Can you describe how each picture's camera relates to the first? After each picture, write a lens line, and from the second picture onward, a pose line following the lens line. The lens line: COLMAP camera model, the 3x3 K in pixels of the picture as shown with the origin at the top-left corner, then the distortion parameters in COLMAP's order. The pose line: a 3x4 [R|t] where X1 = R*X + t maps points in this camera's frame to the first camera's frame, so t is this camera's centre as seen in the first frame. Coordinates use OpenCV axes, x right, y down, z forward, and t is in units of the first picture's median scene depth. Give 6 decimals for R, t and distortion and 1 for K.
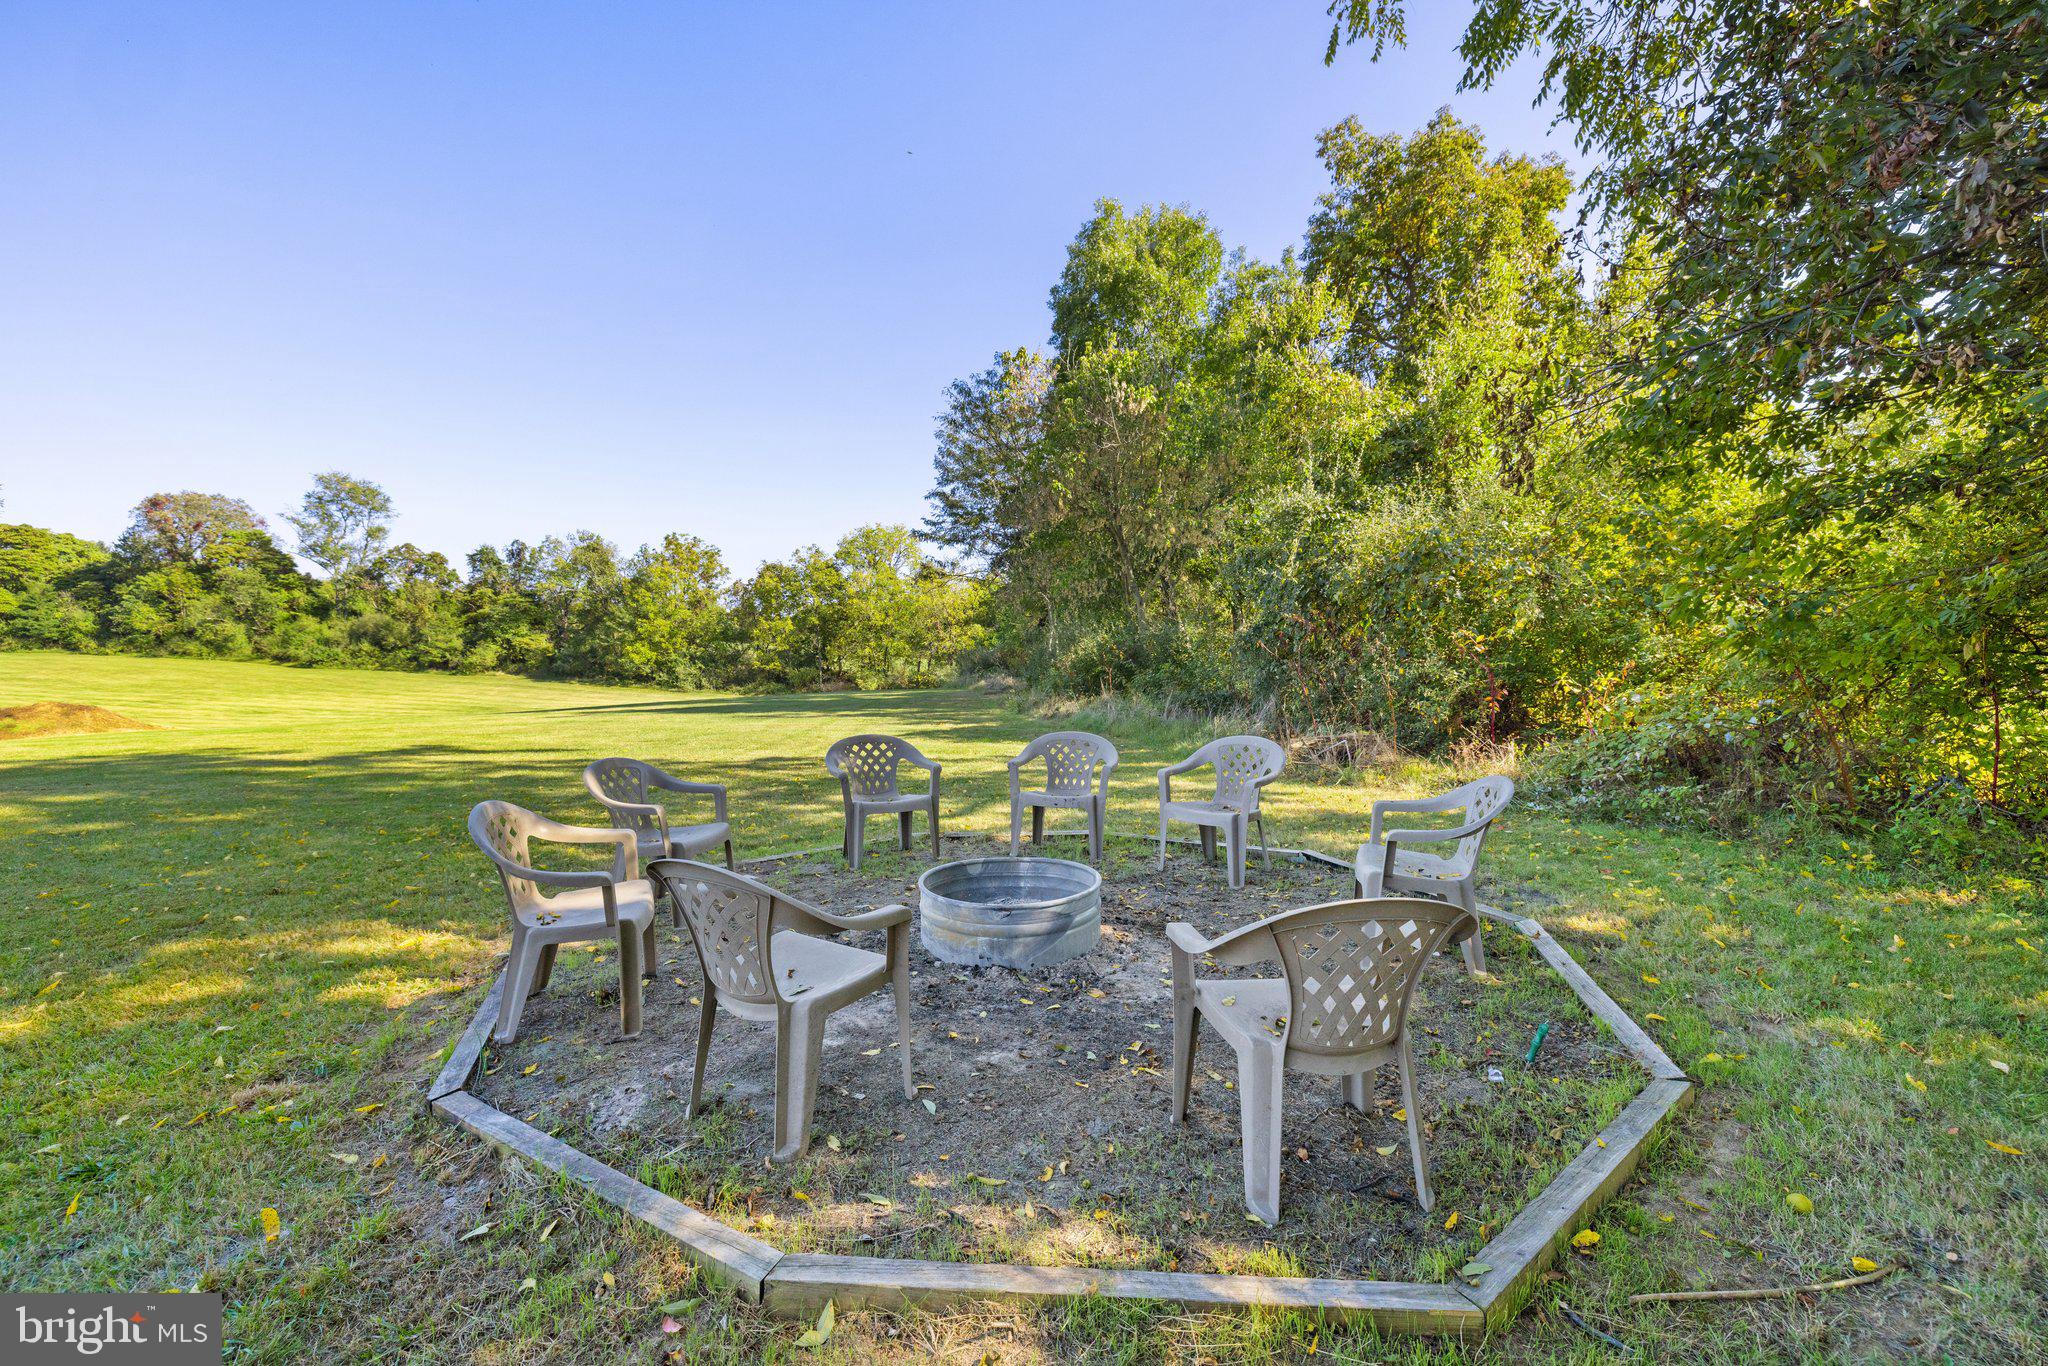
lens RADIAL K [[872.1, 0, 1018.8], [0, 872.1, 675.9], [0, 0, 1]] dist [-0.000271, 0.000247]
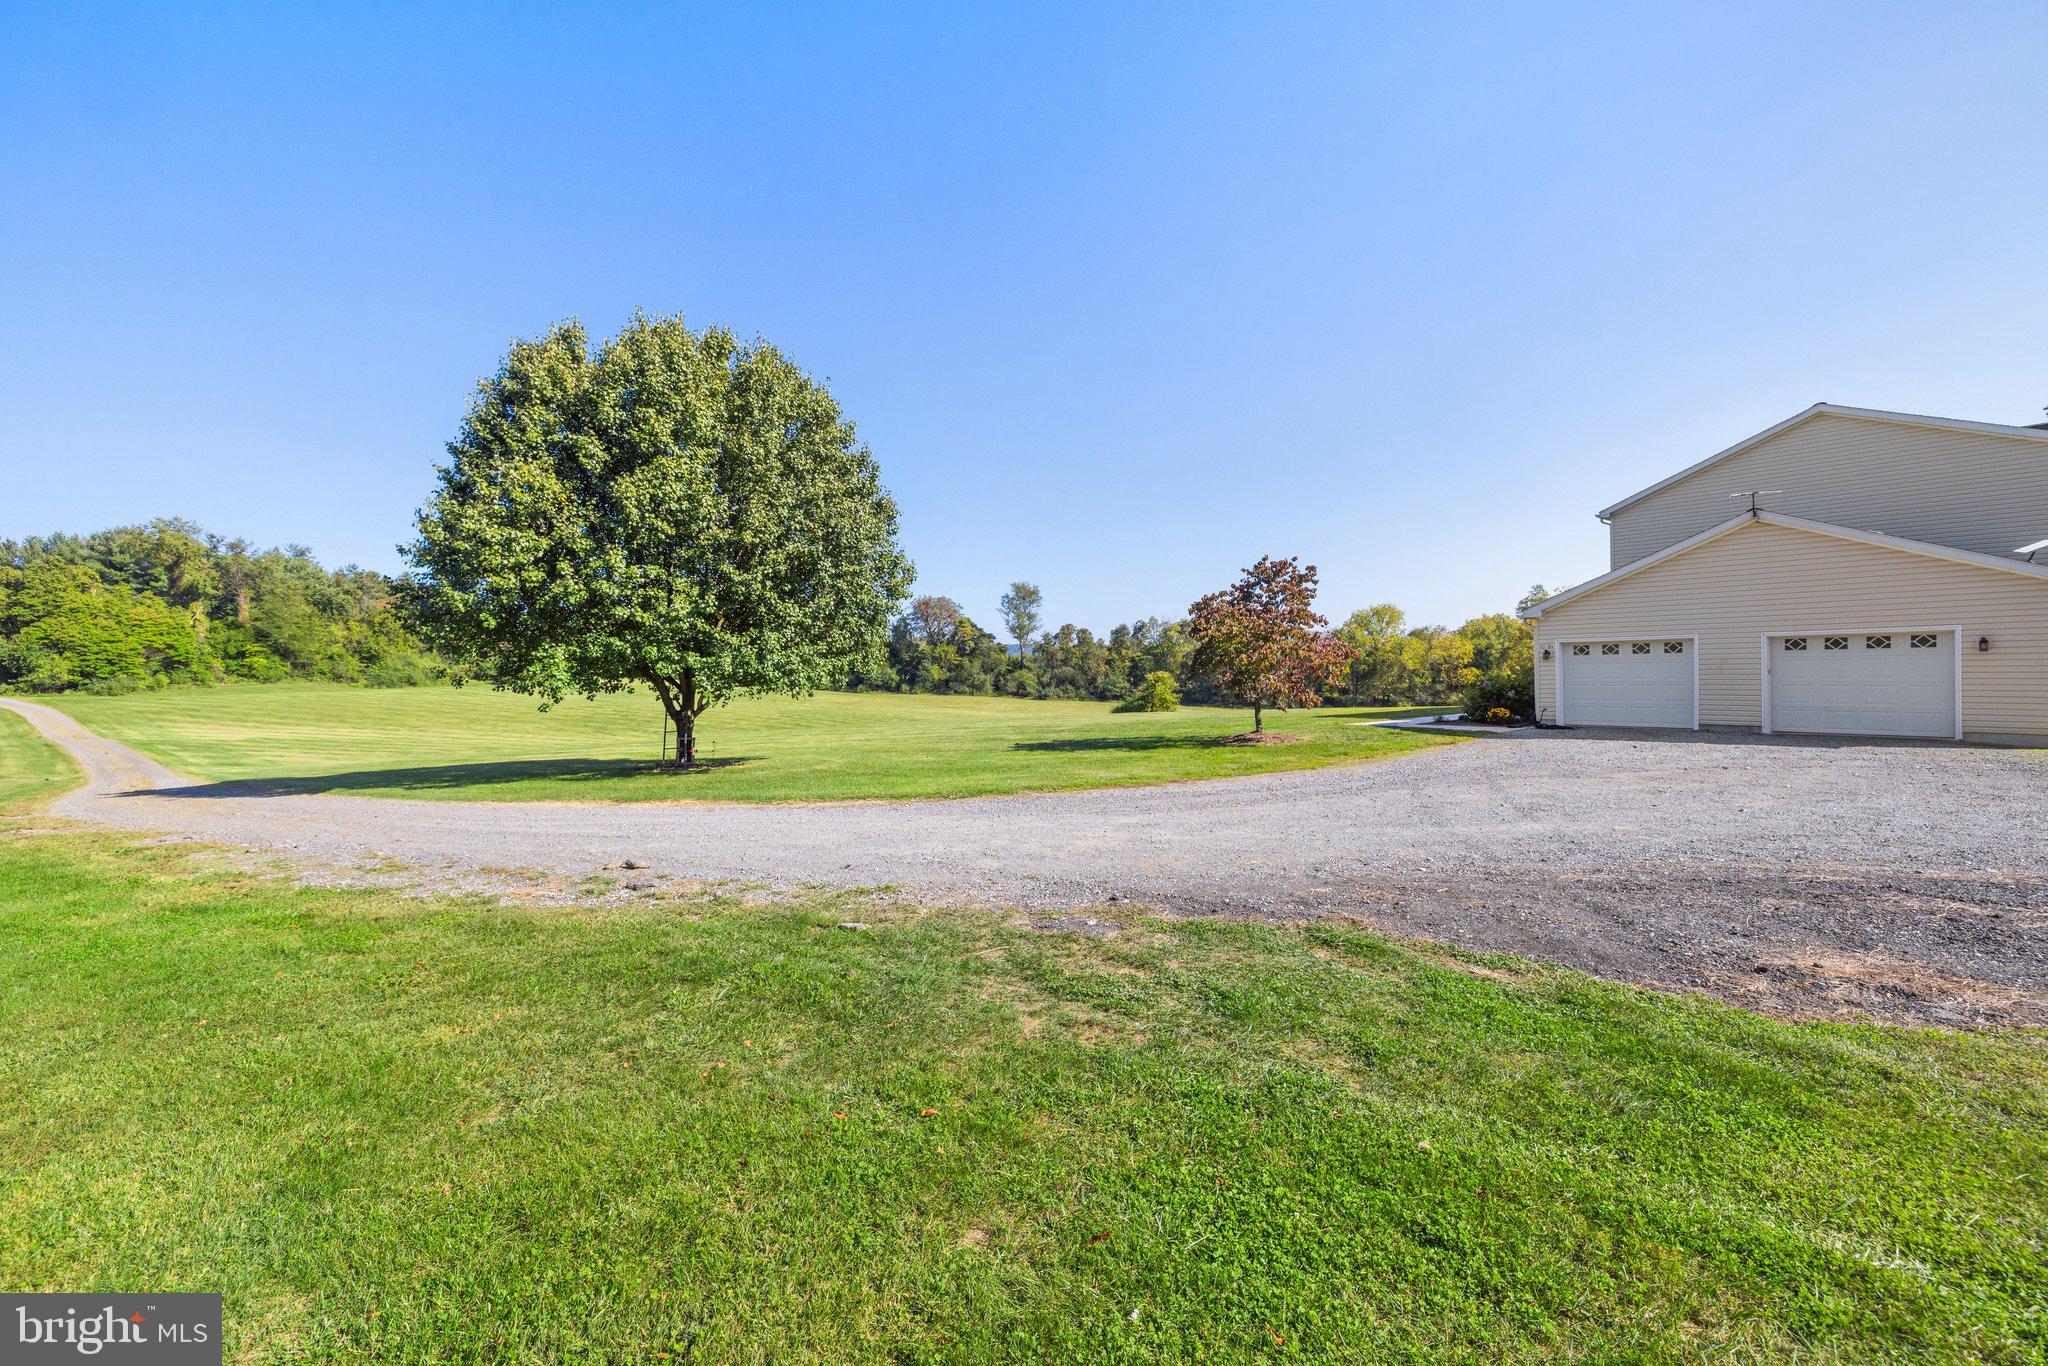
lens RADIAL K [[872.1, 0, 1028.6], [0, 872.1, 682.4], [0, 0, 1]] dist [-0.000271, 0.000247]
pose [[0.984028, -0.016098, -0.177286, -0.484067], [0.011570, 0.999581, -0.026544, 0.002997], [0.177639, 0.024069, 0.983801, -0.656386]]
